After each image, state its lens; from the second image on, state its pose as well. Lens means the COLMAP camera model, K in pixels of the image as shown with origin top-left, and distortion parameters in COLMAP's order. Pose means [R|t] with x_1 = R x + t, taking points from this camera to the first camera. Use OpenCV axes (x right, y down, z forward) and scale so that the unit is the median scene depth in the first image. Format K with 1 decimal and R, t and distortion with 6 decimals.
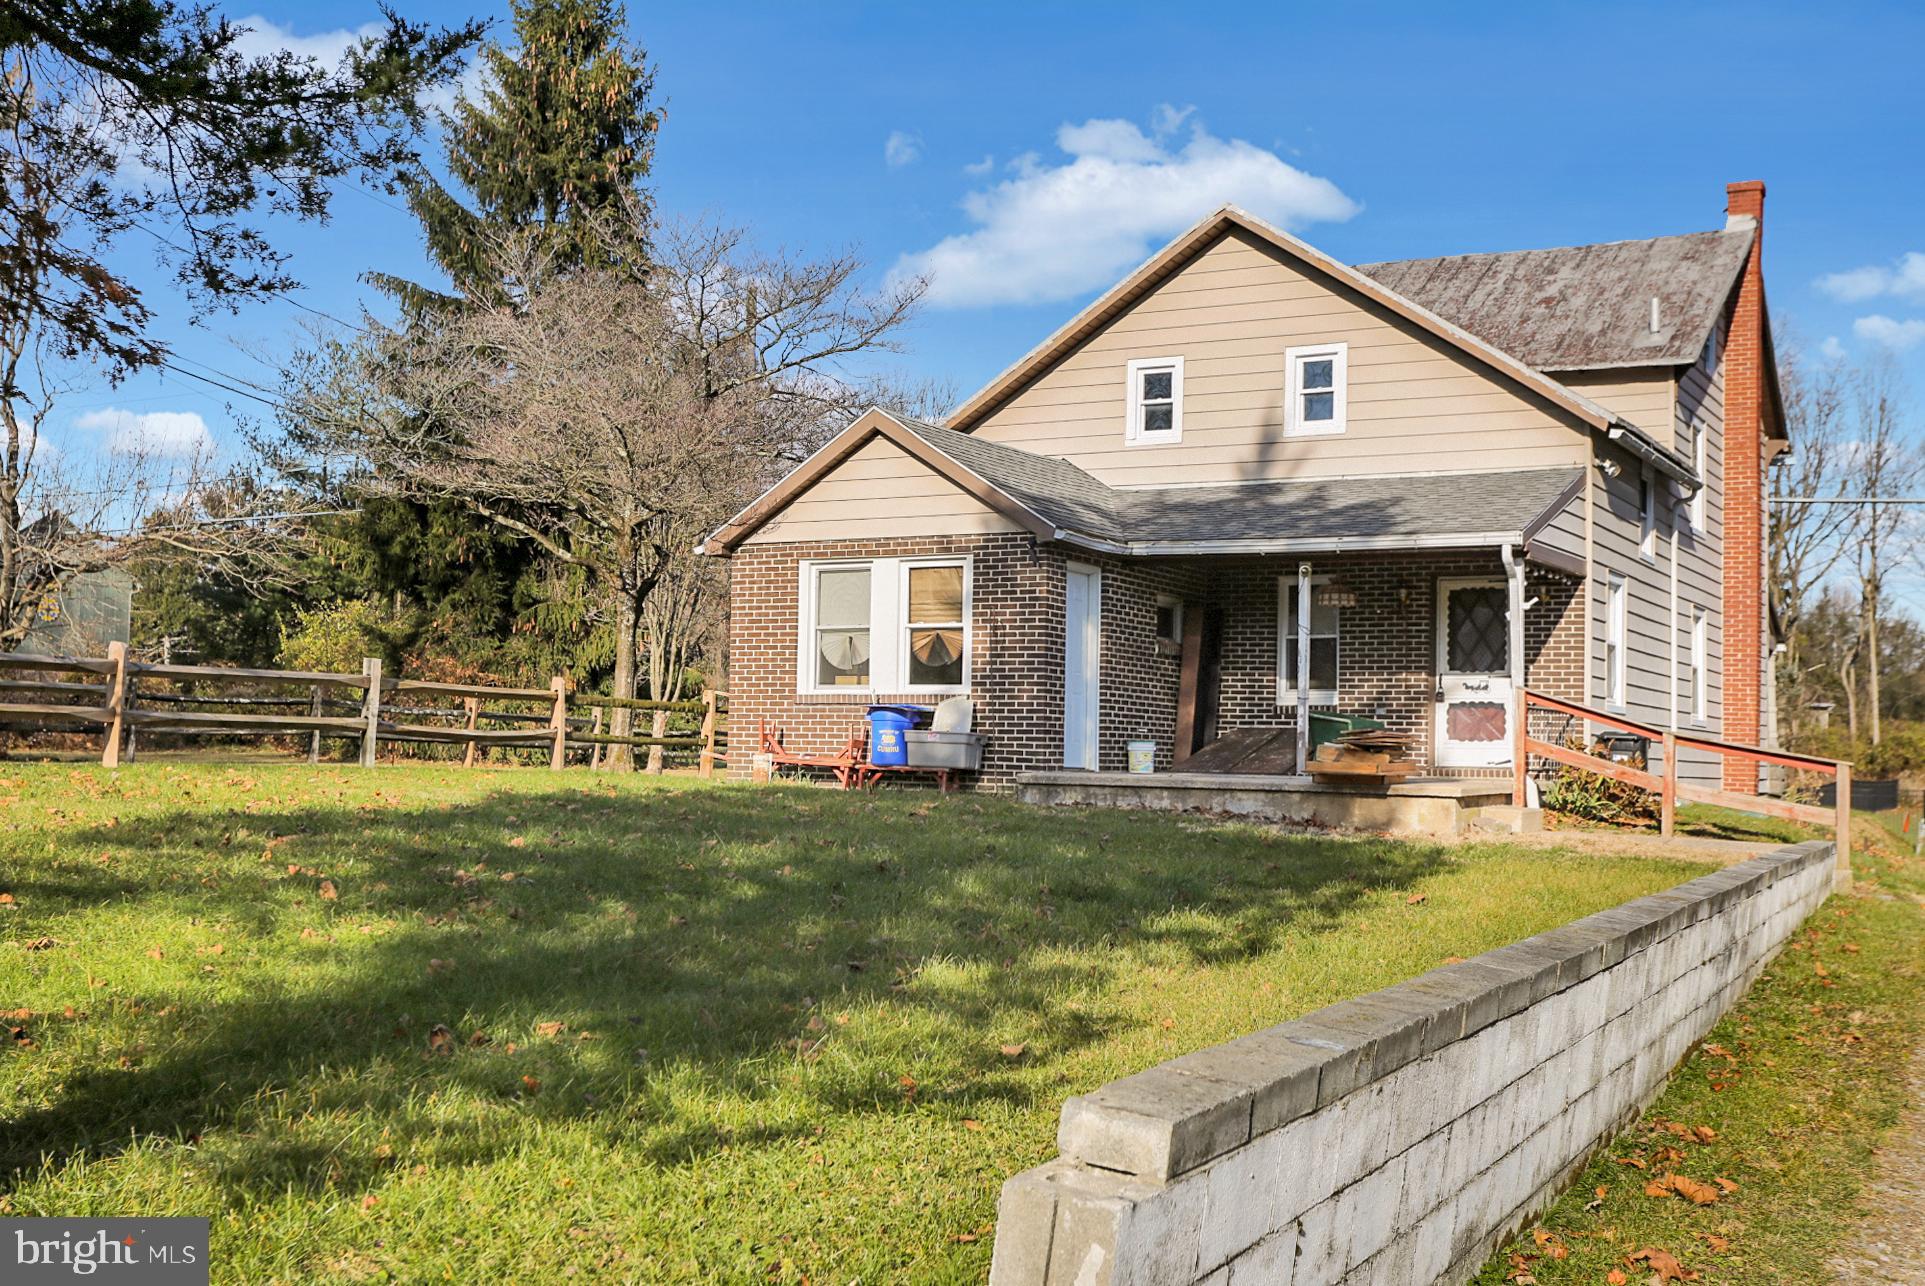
lens RADIAL K [[2255.6, 0, 962.5], [0, 2255.6, 643.0], [0, 0, 1]] dist [0.069507, 0.007561]
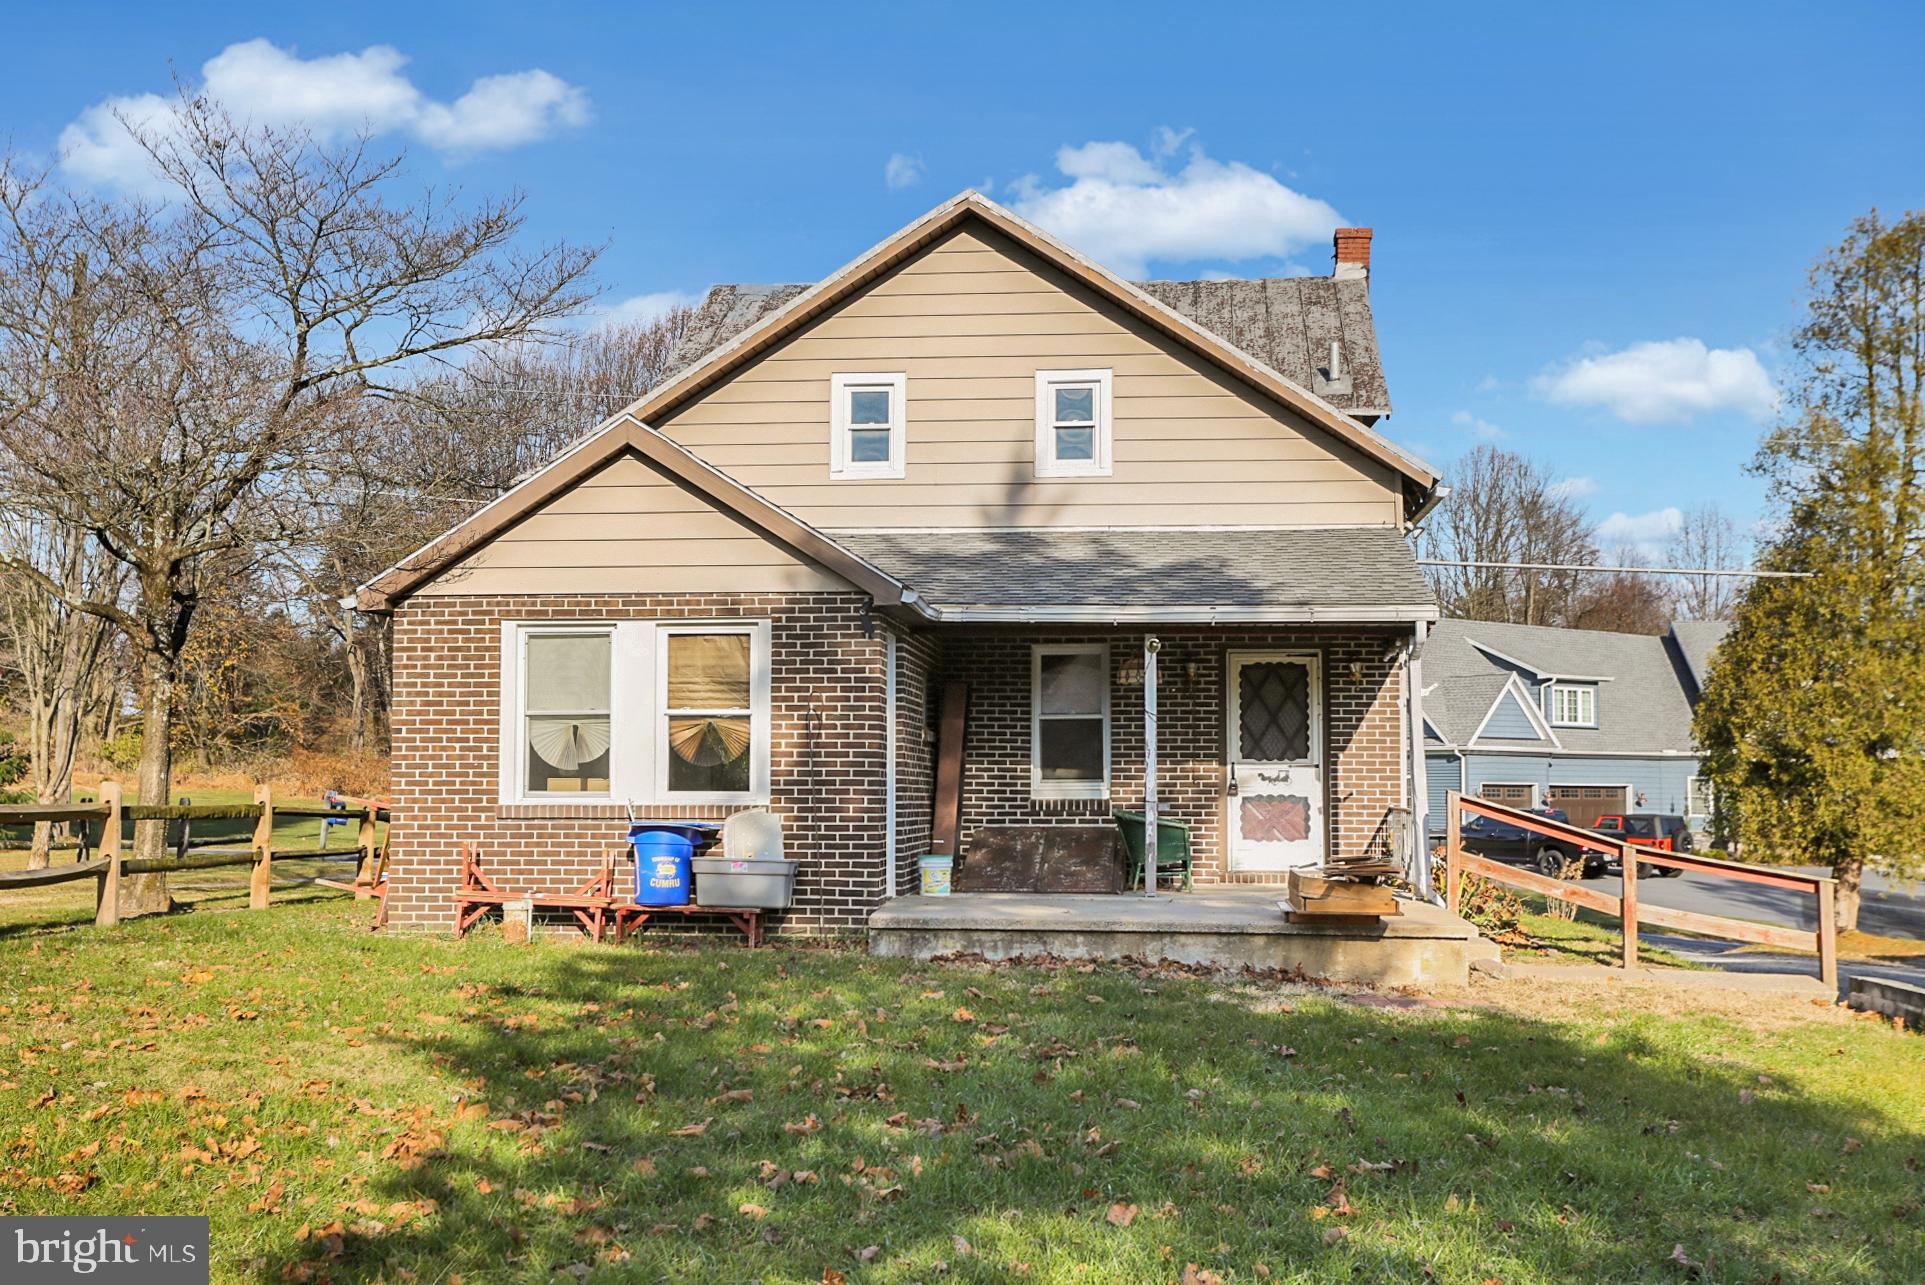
lens RADIAL K [[2146.9, 0, 962.5], [0, 2146.9, 642.5], [0, 0, 1]] dist [0.027741, 0.009542]
pose [[0.916365, 0.010380, 0.400210, -0.214738], [-0.007691, 0.999936, -0.008324, -0.024988], [-0.400270, 0.004550, 0.916386, 0.305212]]
